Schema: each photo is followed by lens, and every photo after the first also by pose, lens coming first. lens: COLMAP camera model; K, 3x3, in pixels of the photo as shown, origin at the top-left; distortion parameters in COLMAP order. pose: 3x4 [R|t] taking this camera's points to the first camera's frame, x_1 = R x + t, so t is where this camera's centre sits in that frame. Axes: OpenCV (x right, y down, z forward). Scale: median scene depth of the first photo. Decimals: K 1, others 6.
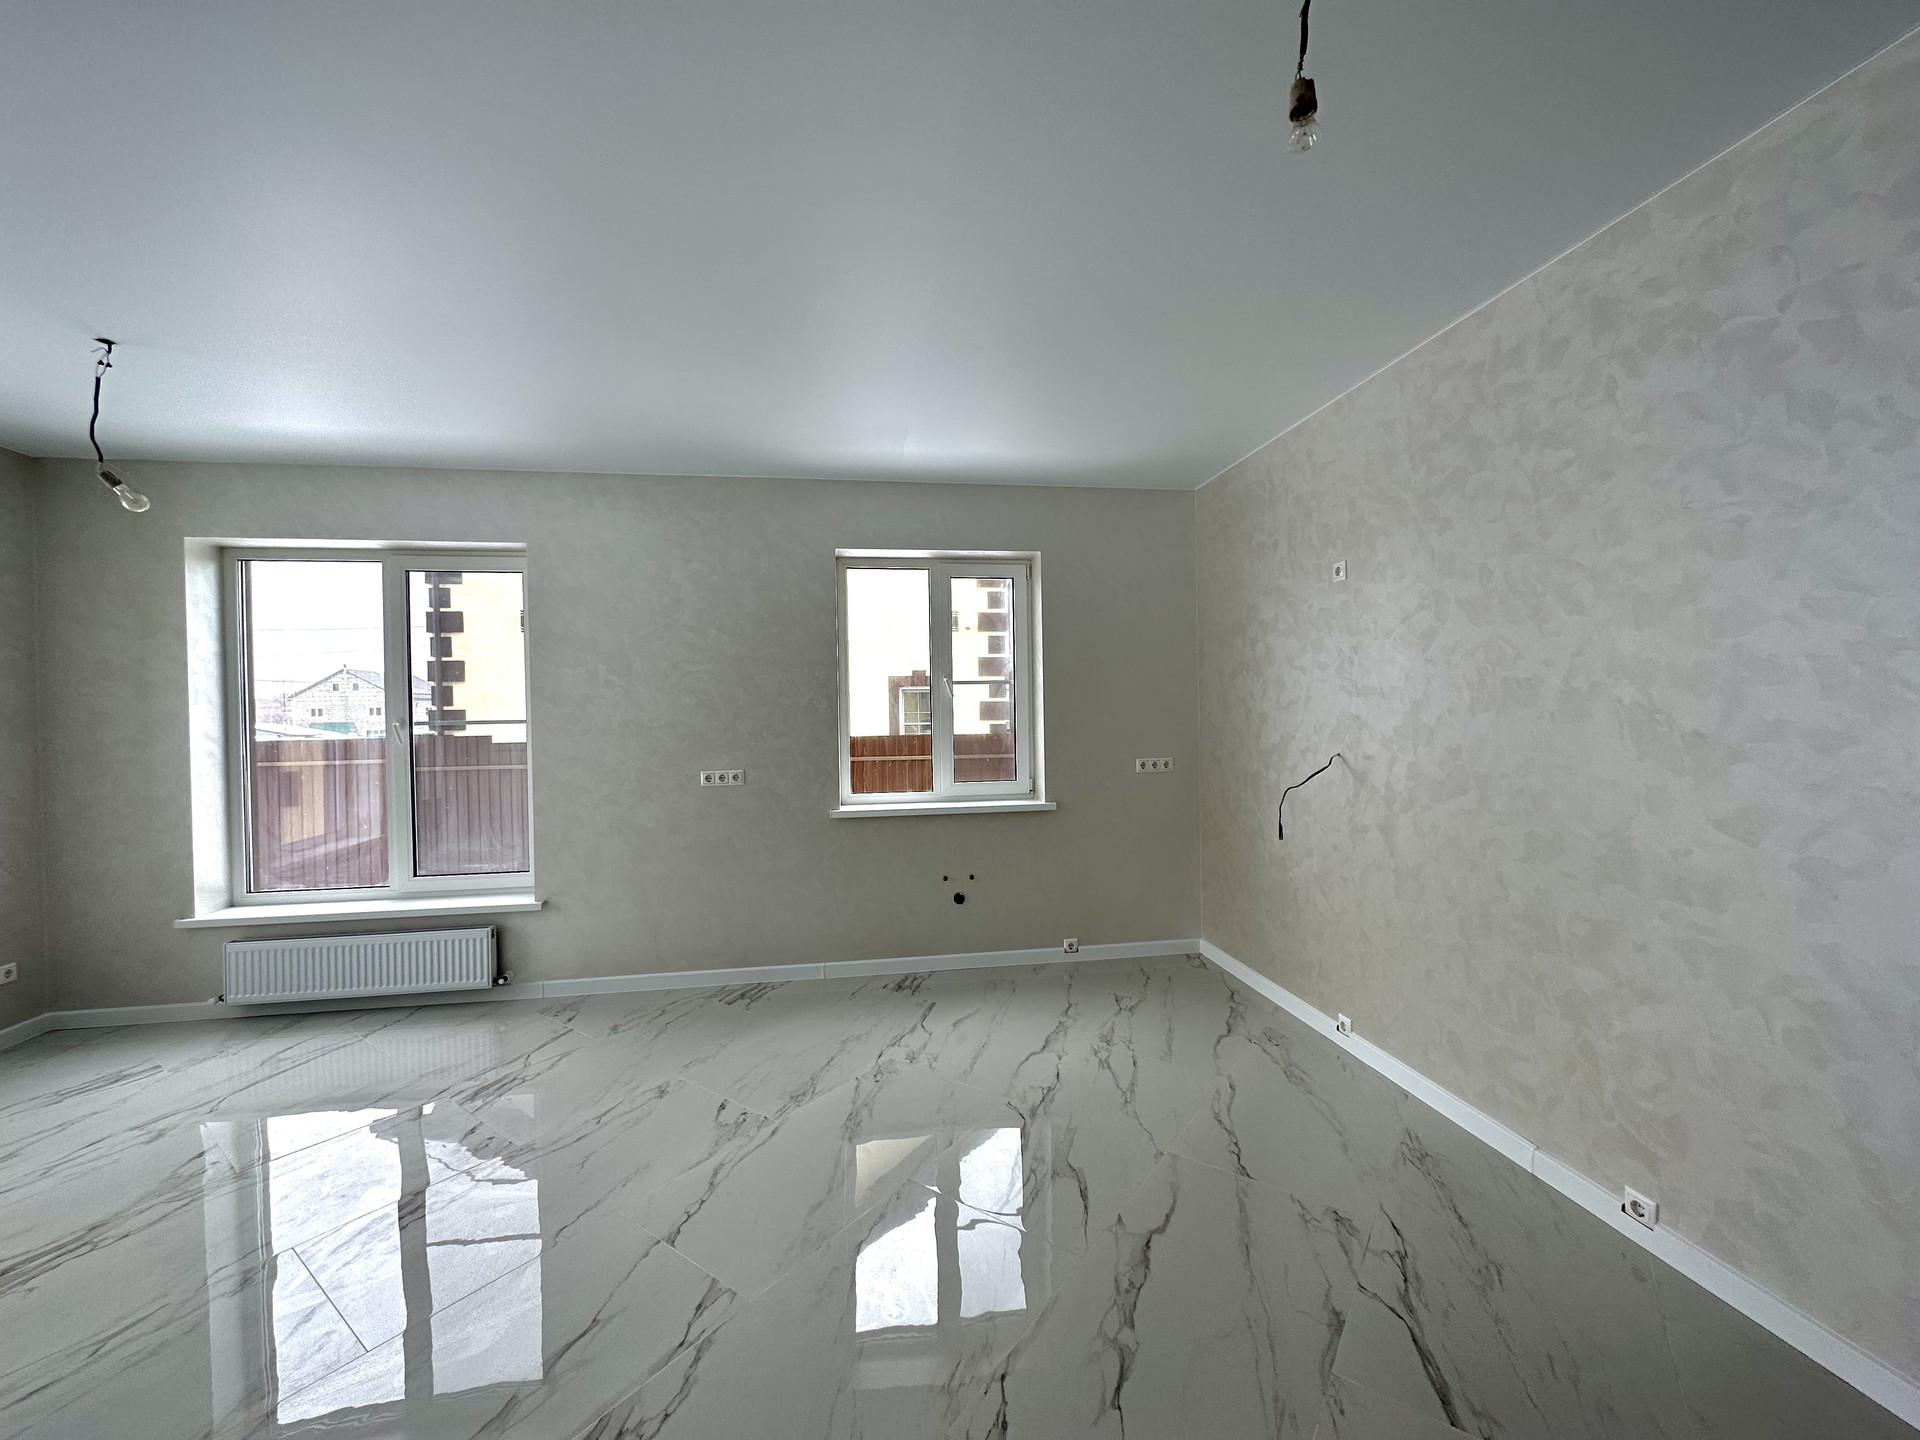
lens RADIAL K [[761.3, 0, 960.0], [0, 761.3, 720.0], [0, 0, 1]] dist [0.000875, -0.000276]
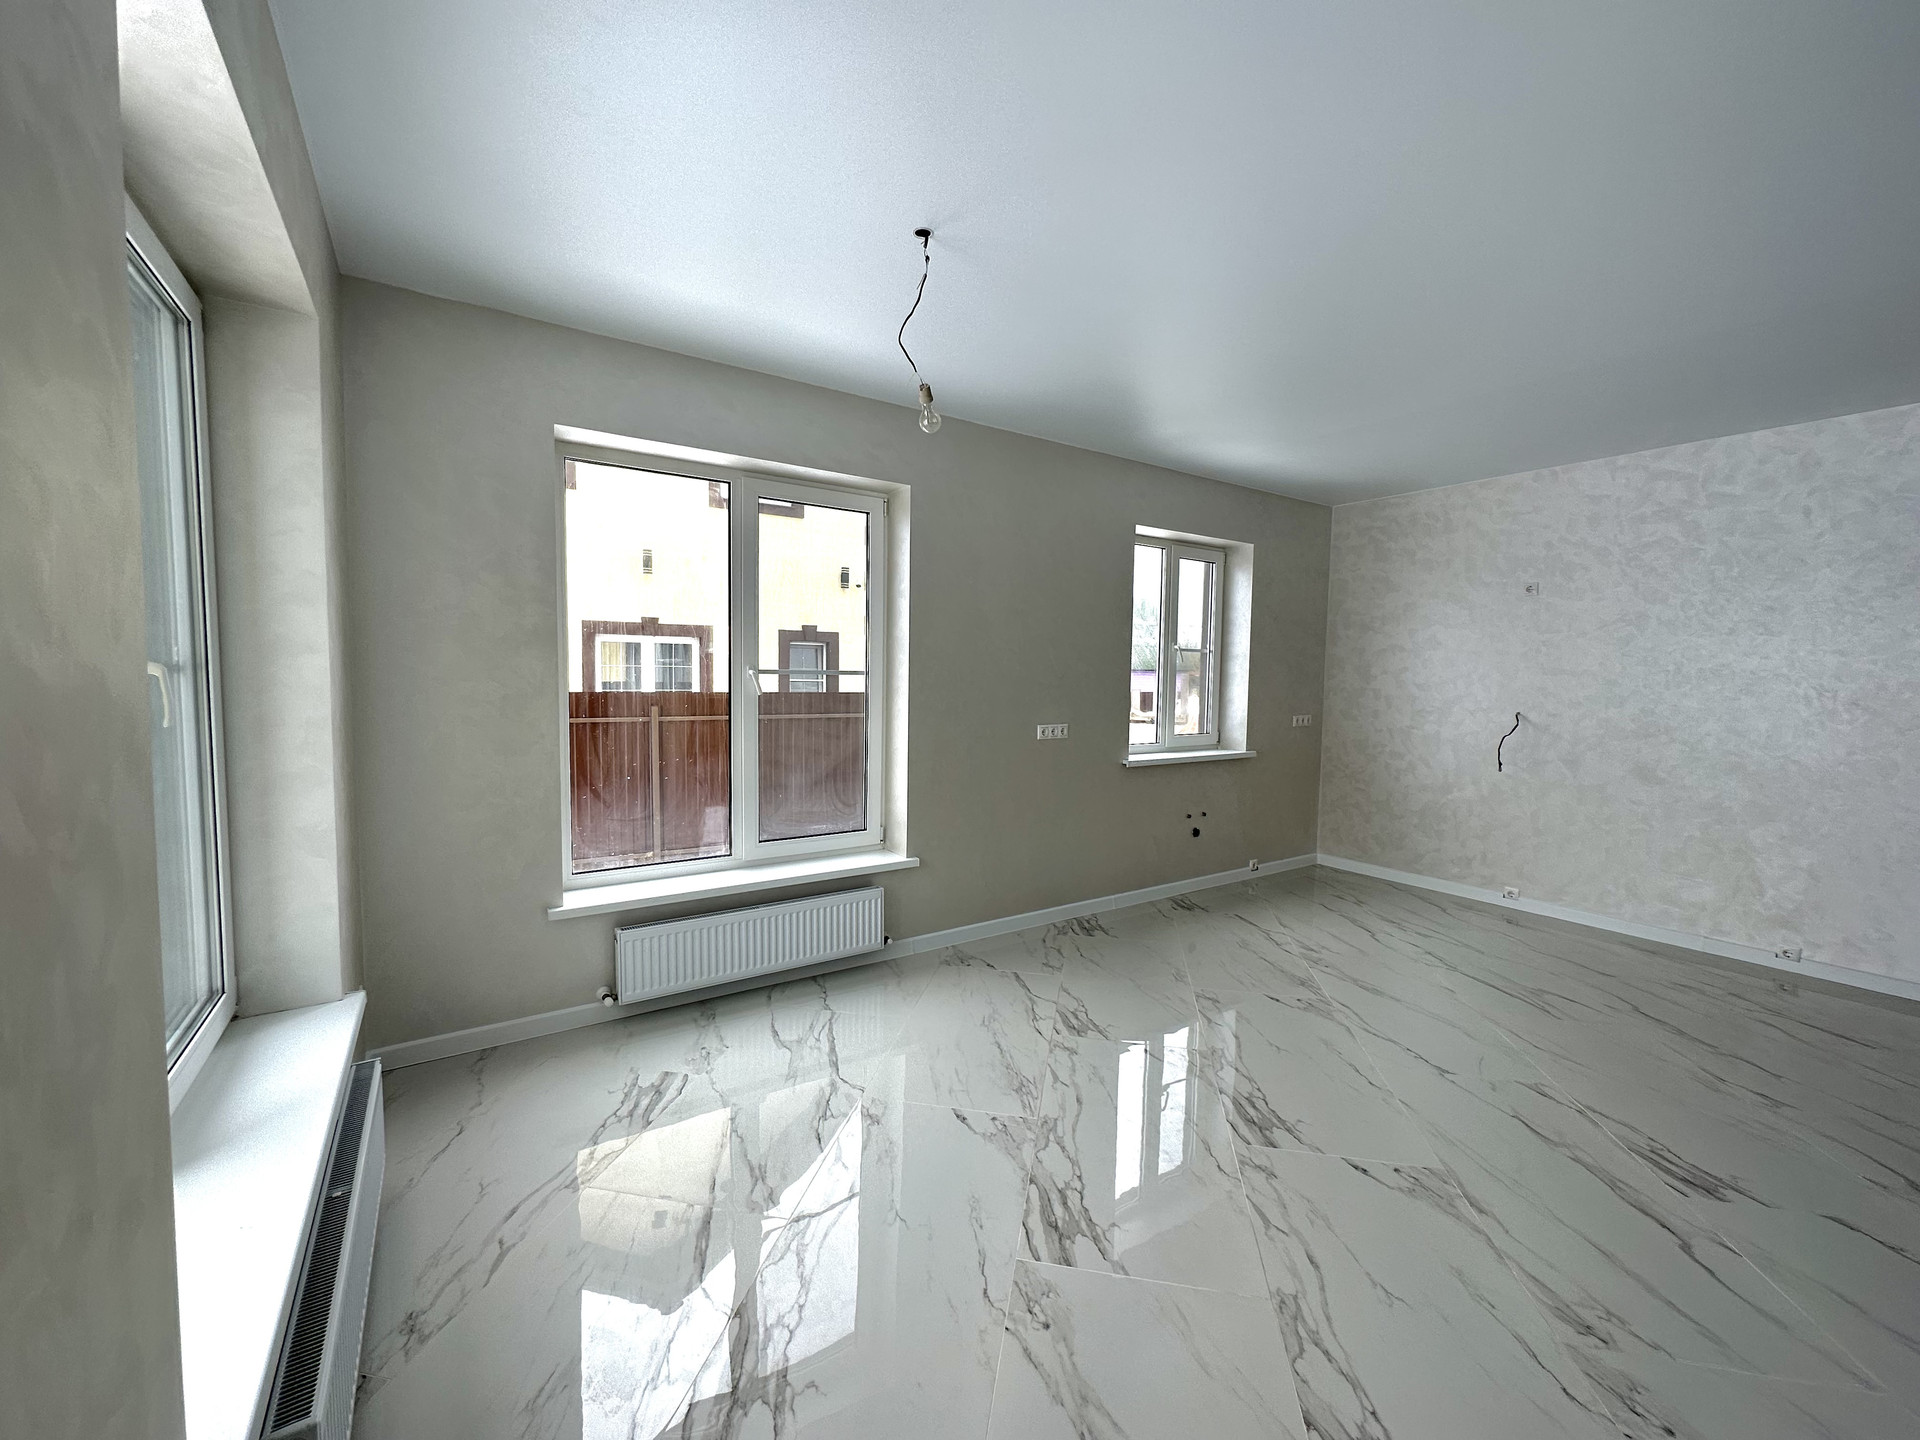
lens RADIAL K [[761.3, 0, 960.0], [0, 761.3, 720.0], [0, 0, 1]] dist [0.000875, -0.000276]
pose [[0.904905, 0.003580, 0.425599, -0.968937], [-0.026300, 0.998524, 0.047519, 0.014500], [-0.424801, -0.054193, 0.903663, 0.105080]]
